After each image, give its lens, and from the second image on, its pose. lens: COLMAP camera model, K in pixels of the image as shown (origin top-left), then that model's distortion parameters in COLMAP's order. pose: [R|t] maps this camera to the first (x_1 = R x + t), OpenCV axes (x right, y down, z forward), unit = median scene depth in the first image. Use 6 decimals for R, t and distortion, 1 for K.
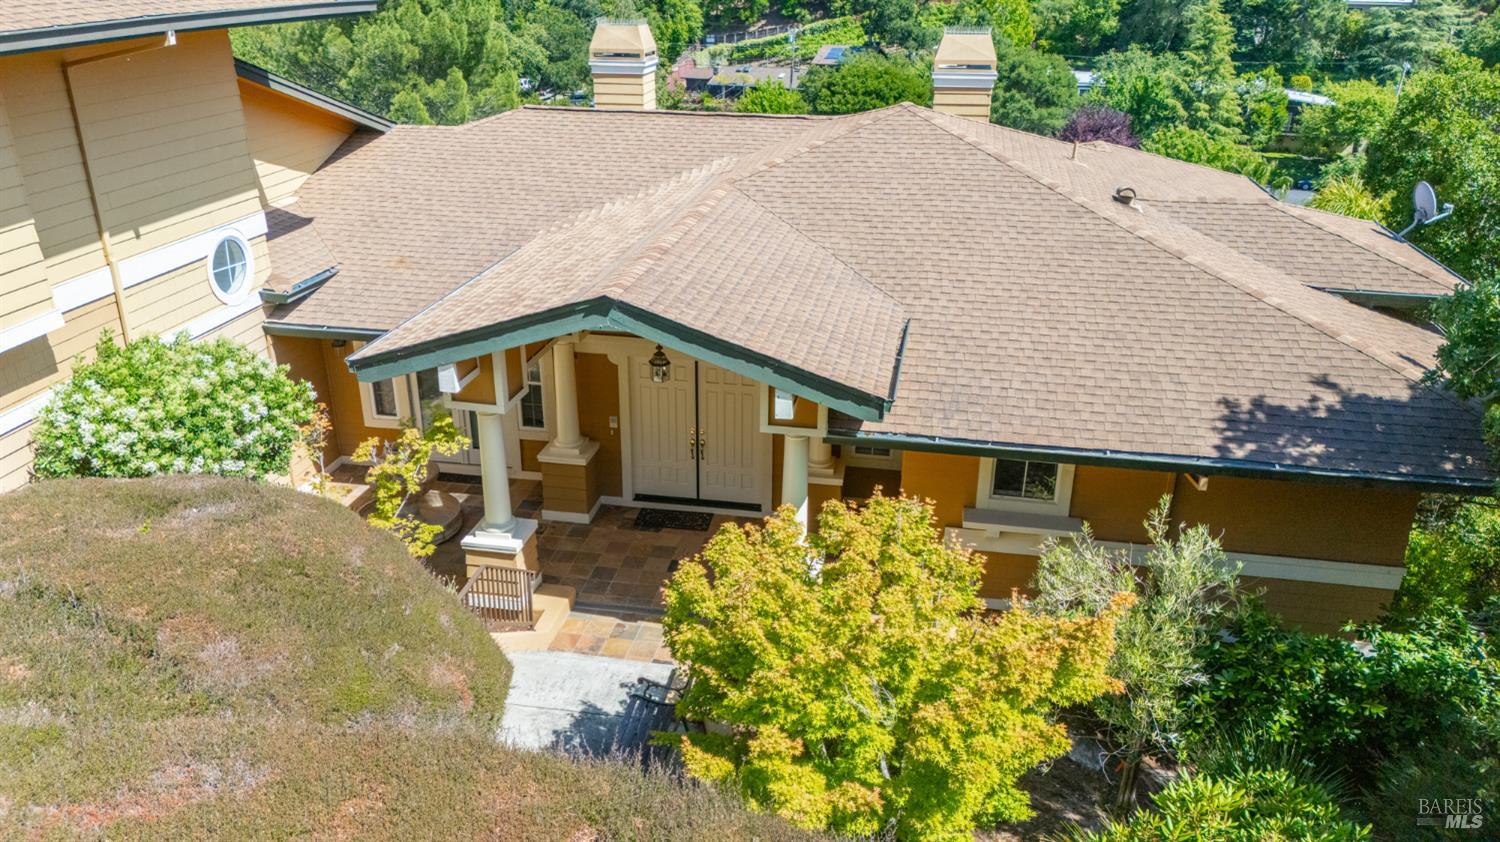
lens RADIAL K [[1099.4, 0, 747.2], [0, 1099.4, 412.3], [0, 0, 1]] dist [0.080310, -0.088396]
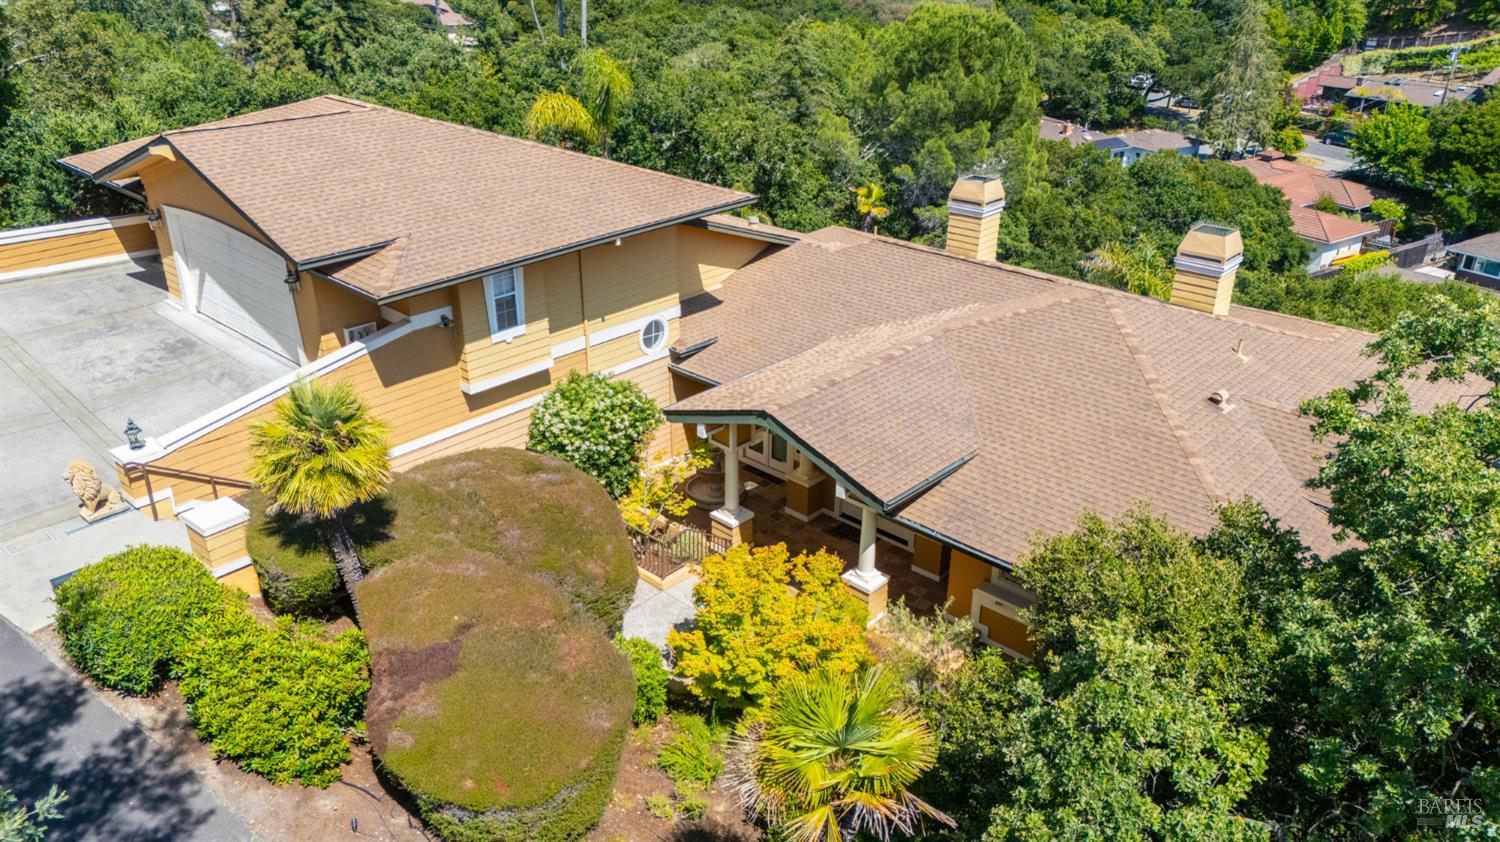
lens RADIAL K [[1099.4, 0, 763.2], [0, 1099.4, 429.0], [0, 0, 1]] dist [0.080310, -0.088396]
pose [[0.849312, 0.234588, -0.472904, 0.553705], [-0.210368, 0.972035, 0.104376, -0.195014], [0.484164, 0.010836, 0.874910, -0.474872]]
